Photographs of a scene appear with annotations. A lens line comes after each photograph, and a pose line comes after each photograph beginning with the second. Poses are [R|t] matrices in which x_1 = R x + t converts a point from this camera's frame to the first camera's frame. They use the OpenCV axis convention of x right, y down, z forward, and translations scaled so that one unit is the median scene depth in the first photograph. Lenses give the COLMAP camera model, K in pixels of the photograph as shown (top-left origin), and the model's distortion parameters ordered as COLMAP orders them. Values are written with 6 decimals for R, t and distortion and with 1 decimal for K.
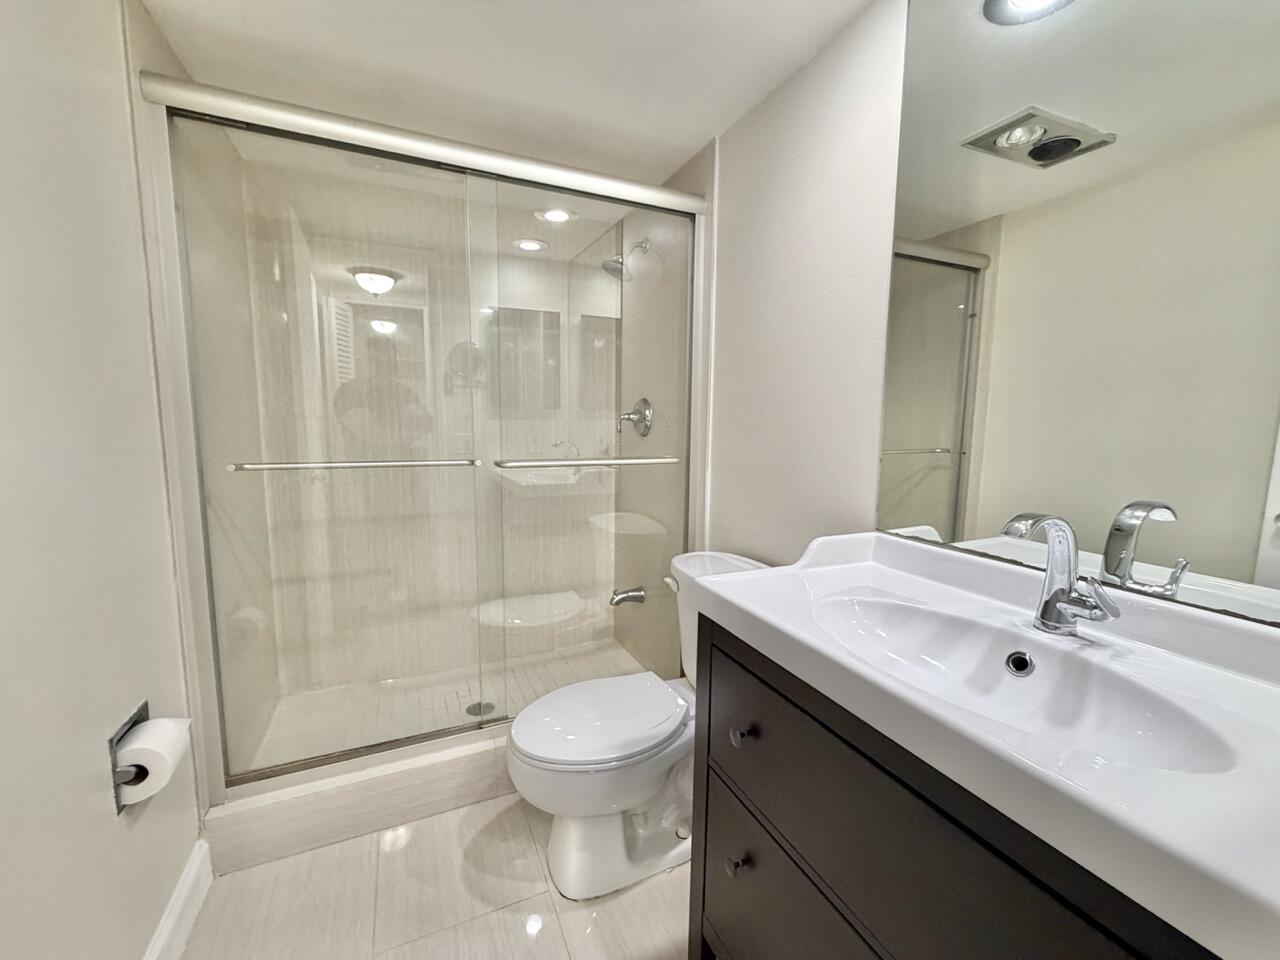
lens RADIAL K [[520.9, 0, 636.1], [0, 520.9, 480.9], [0, 0, 1]] dist [0.004107, 0.000002]
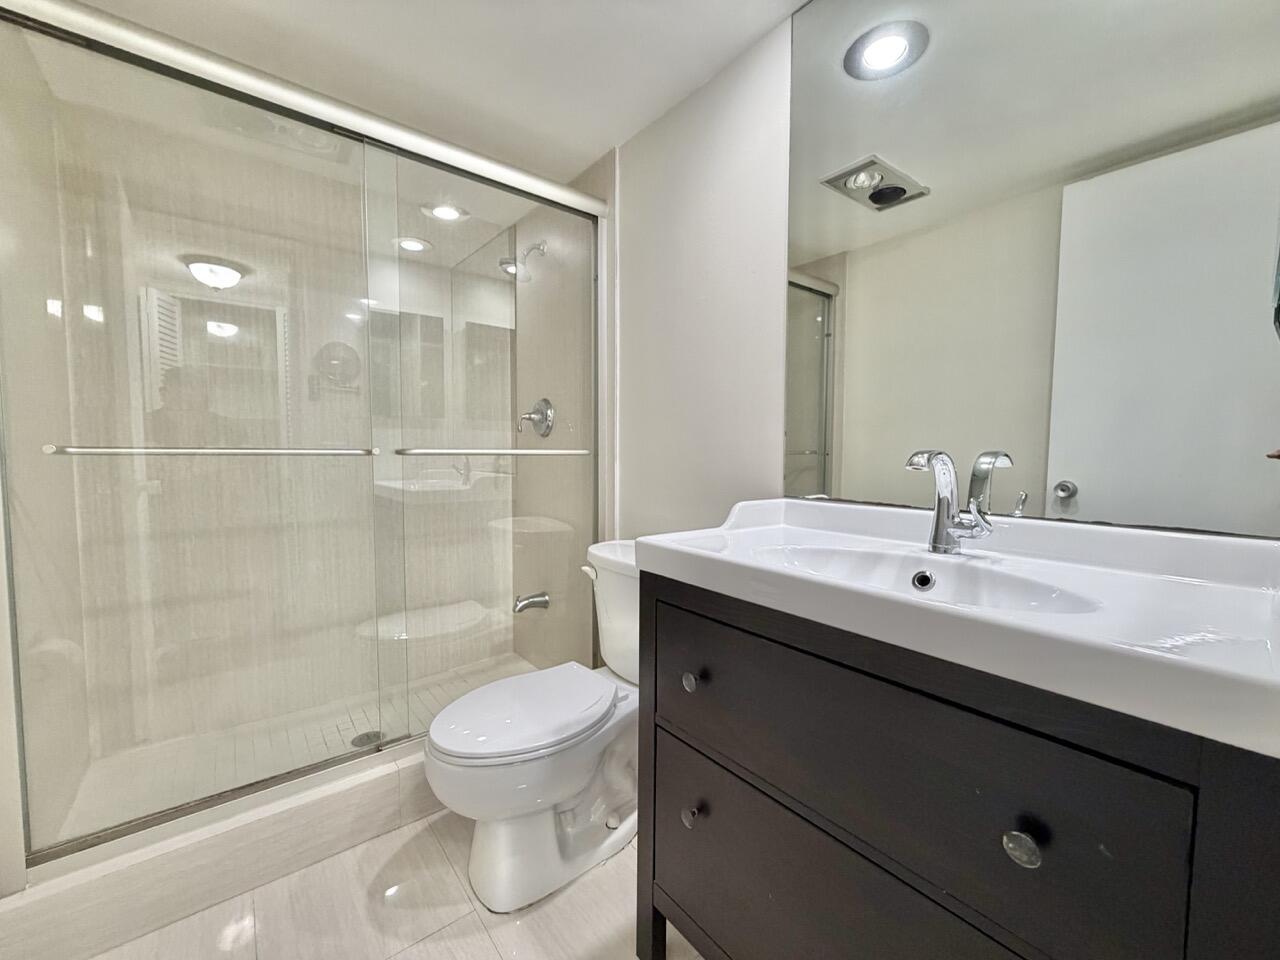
lens RADIAL K [[520.9, 0, 636.5], [0, 520.9, 480.9], [0, 0, 1]] dist [0.004107, 0.000002]
pose [[0.969383, -0.019738, 0.244759, -0.081880], [0.034843, 0.997735, -0.057541, 0.083082], [-0.243069, 0.064308, 0.967875, 0.005677]]
